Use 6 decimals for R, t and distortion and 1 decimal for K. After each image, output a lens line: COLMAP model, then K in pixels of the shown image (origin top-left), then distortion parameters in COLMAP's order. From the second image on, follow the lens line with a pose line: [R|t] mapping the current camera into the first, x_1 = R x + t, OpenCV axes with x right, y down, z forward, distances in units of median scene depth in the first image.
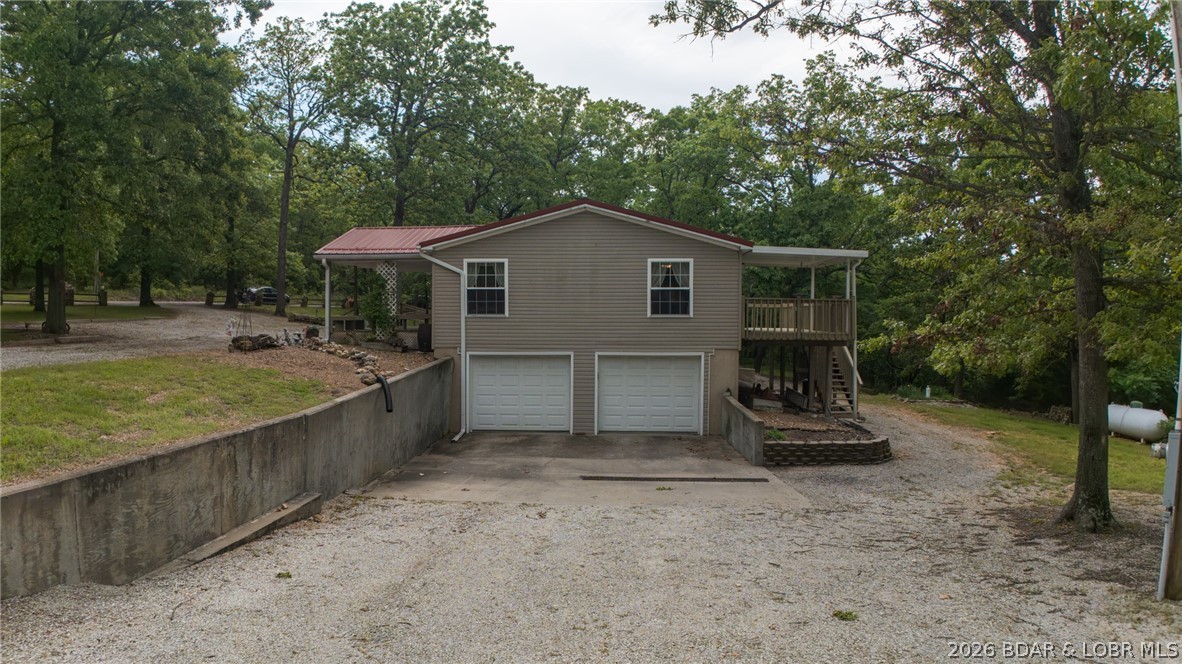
lens RADIAL K [[705.8, 0, 596.4], [0, 705.8, 327.6], [0, 0, 1]] dist [-0.119389, -0.002466]
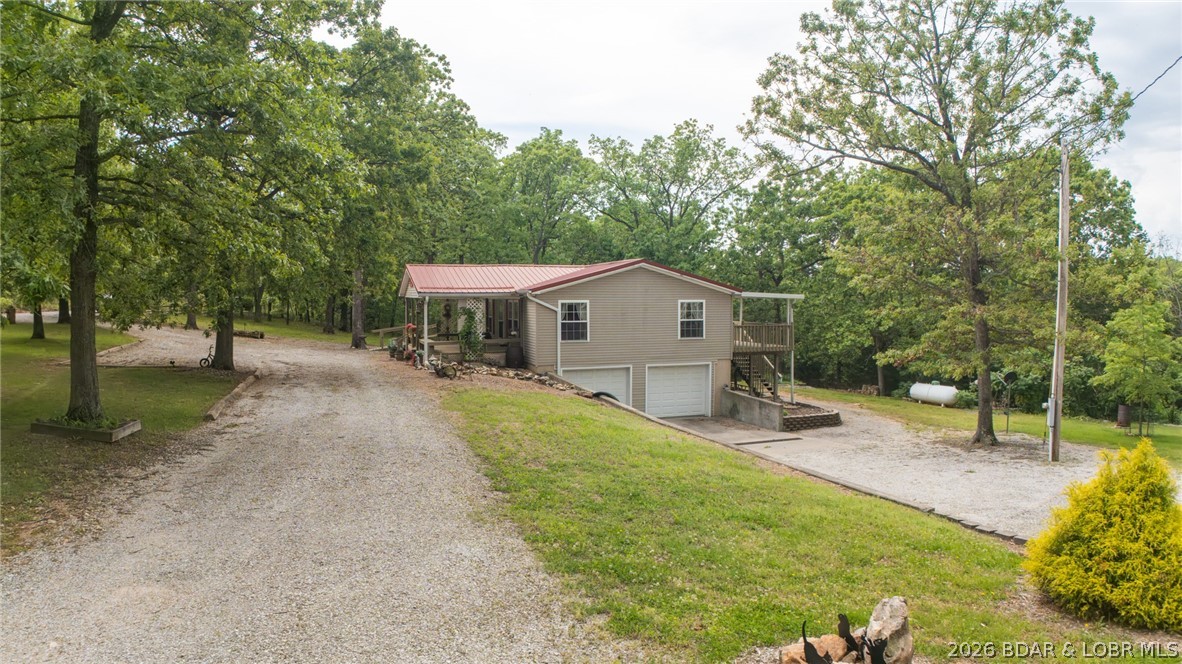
lens RADIAL K [[705.8, 0, 583.5], [0, 705.8, 320.4], [0, 0, 1]] dist [-0.119389, -0.002466]
pose [[0.925932, -0.015295, 0.377380, -0.666413], [0.010612, 0.999839, 0.014486, -0.078235], [-0.377541, -0.009408, 0.925945, -0.291533]]
